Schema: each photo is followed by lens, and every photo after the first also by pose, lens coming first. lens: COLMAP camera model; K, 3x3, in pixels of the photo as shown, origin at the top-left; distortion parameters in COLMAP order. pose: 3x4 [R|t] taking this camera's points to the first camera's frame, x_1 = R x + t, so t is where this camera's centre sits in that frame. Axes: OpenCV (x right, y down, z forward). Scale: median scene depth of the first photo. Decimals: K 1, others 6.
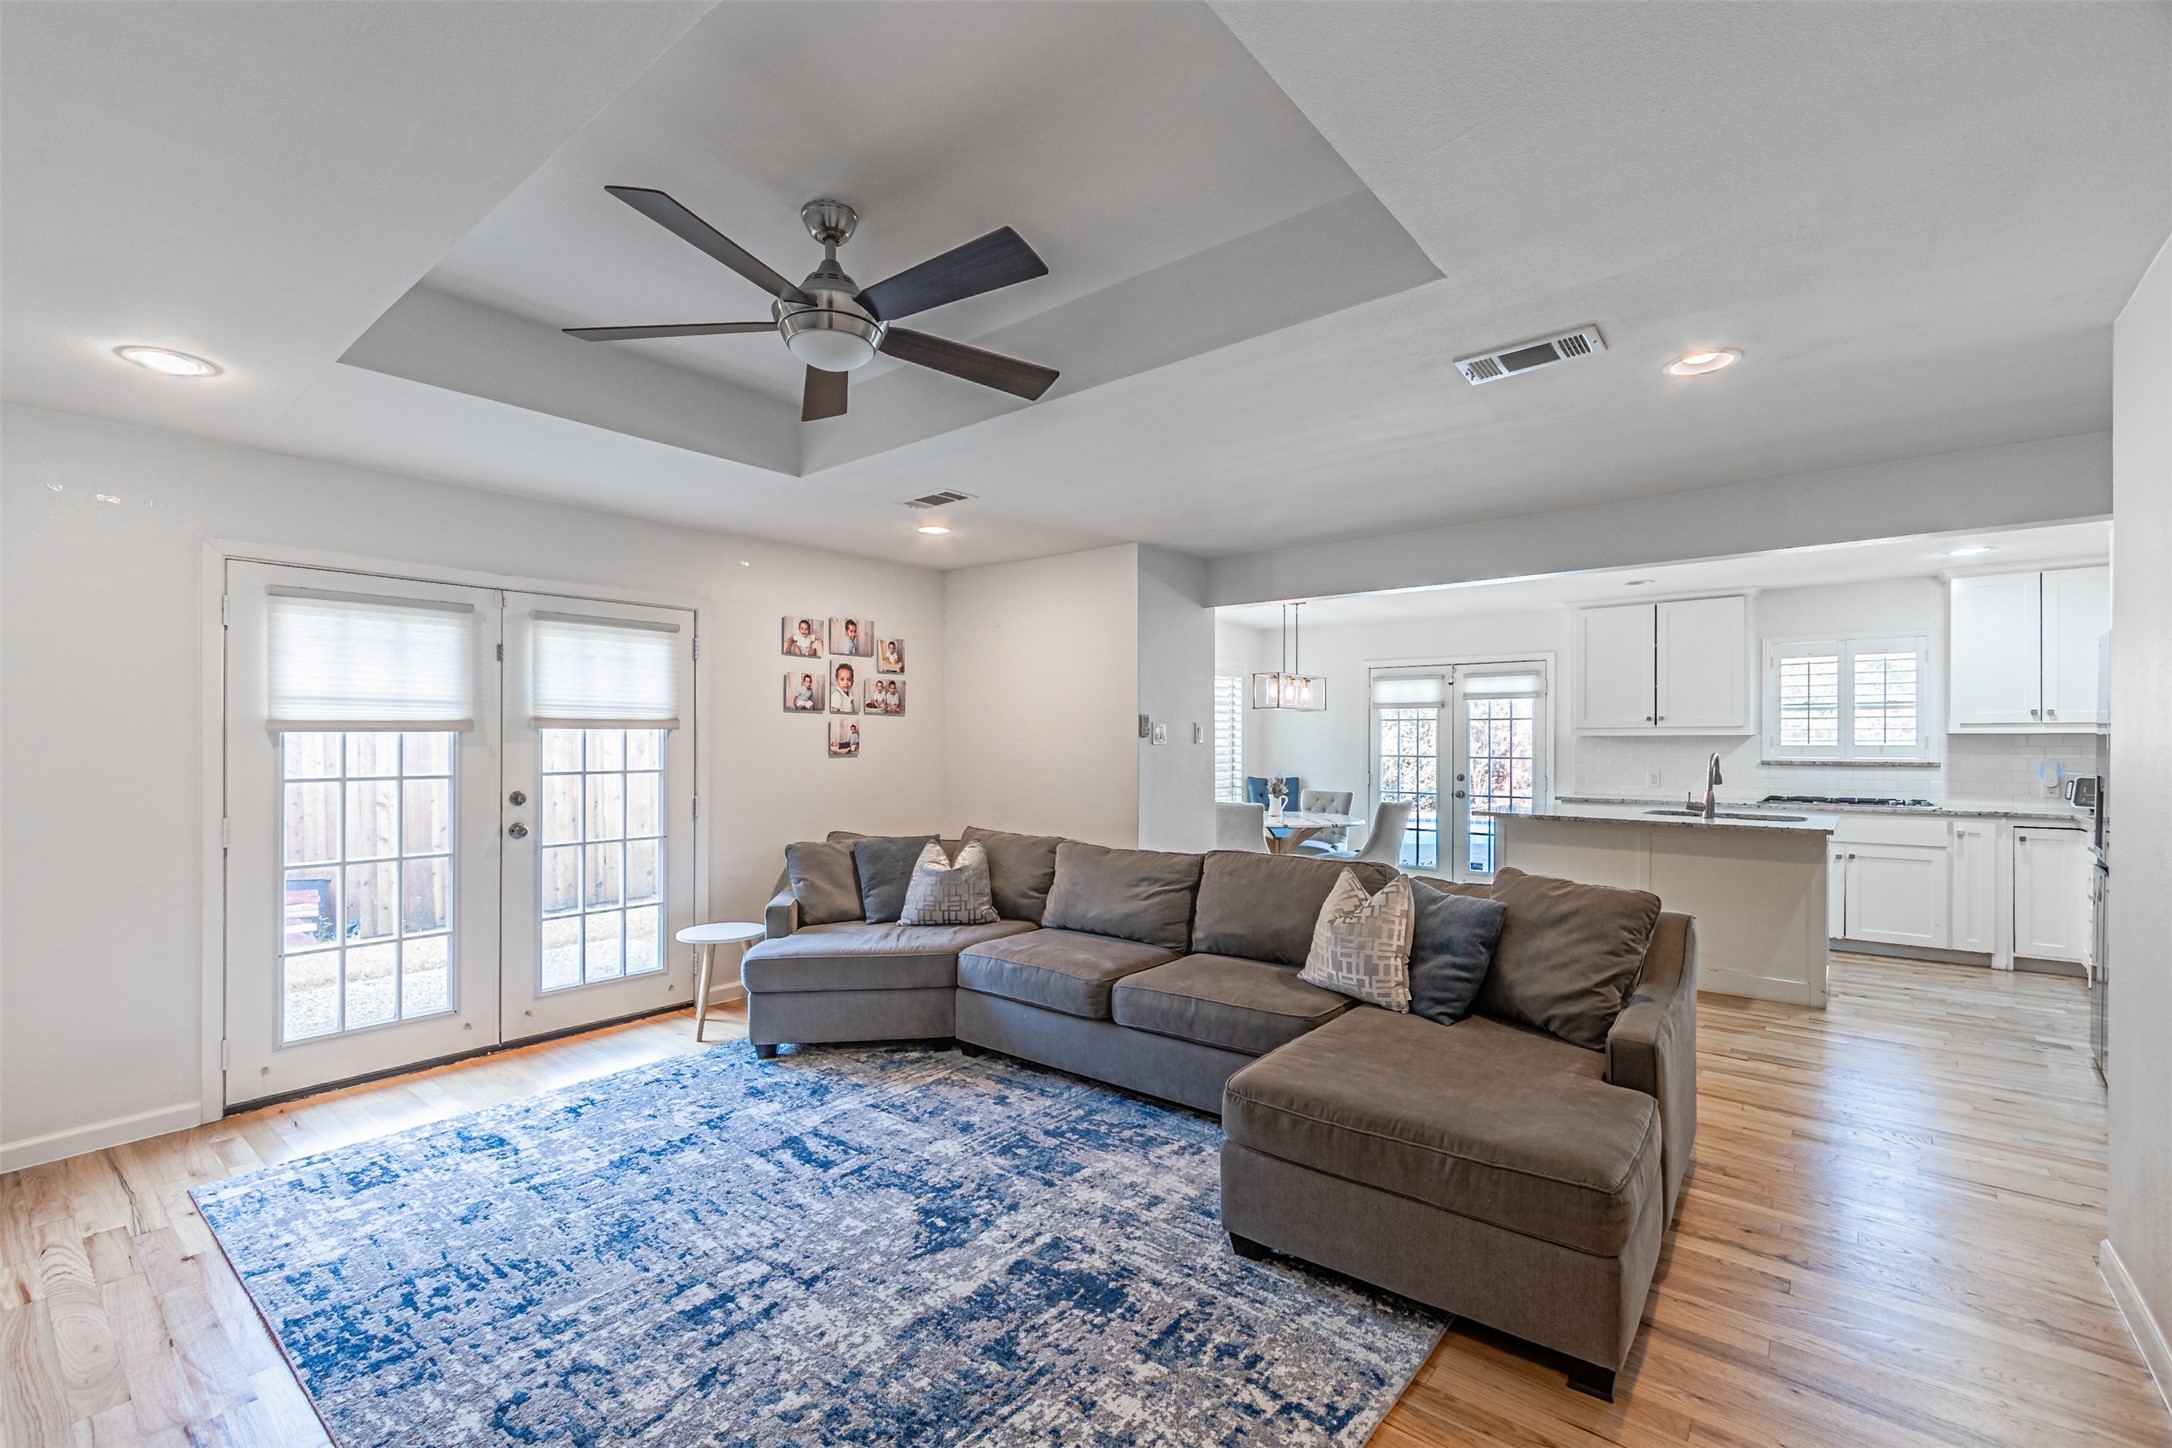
lens RADIAL K [[947.9, 0, 1064.4], [0, 947.9, 740.8], [0, 0, 1]] dist [0.008329, -0.000178]
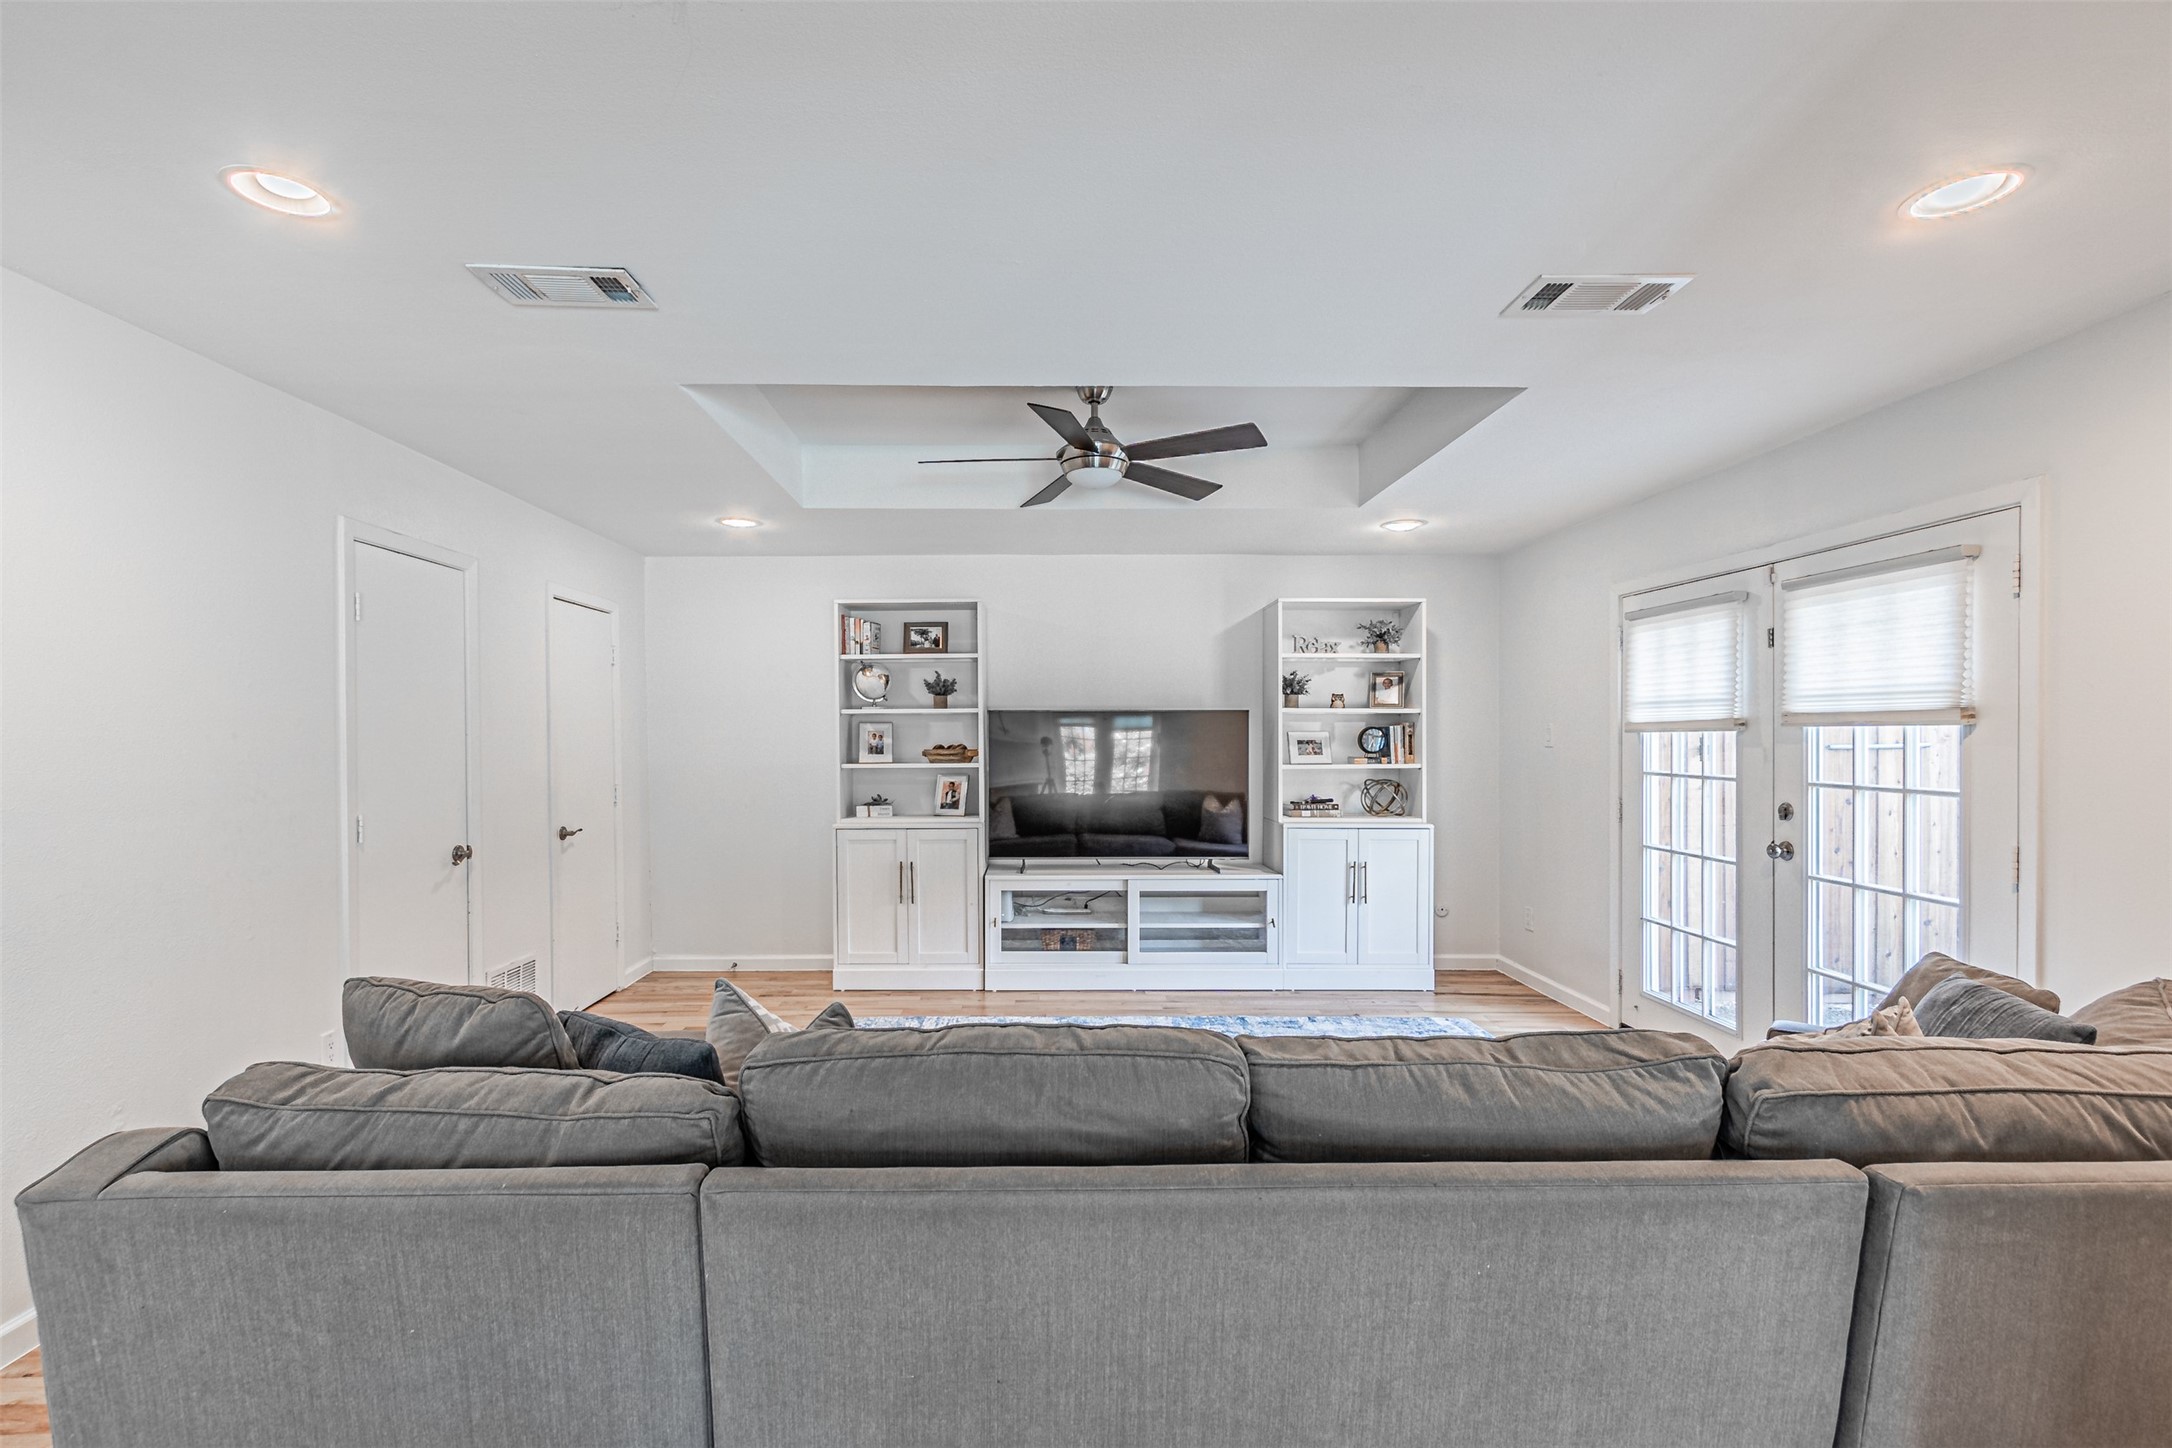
lens RADIAL K [[952.6, 0, 1031.7], [0, 952.6, 744.5], [0, 0, 1]] dist [0.004194, 0.000062]
pose [[-0.774920, 0.008824, -0.631998, 0.548441], [-0.000338, 0.999897, 0.014374, -0.010888], [0.632059, 0.011352, -0.774837, 1.484031]]
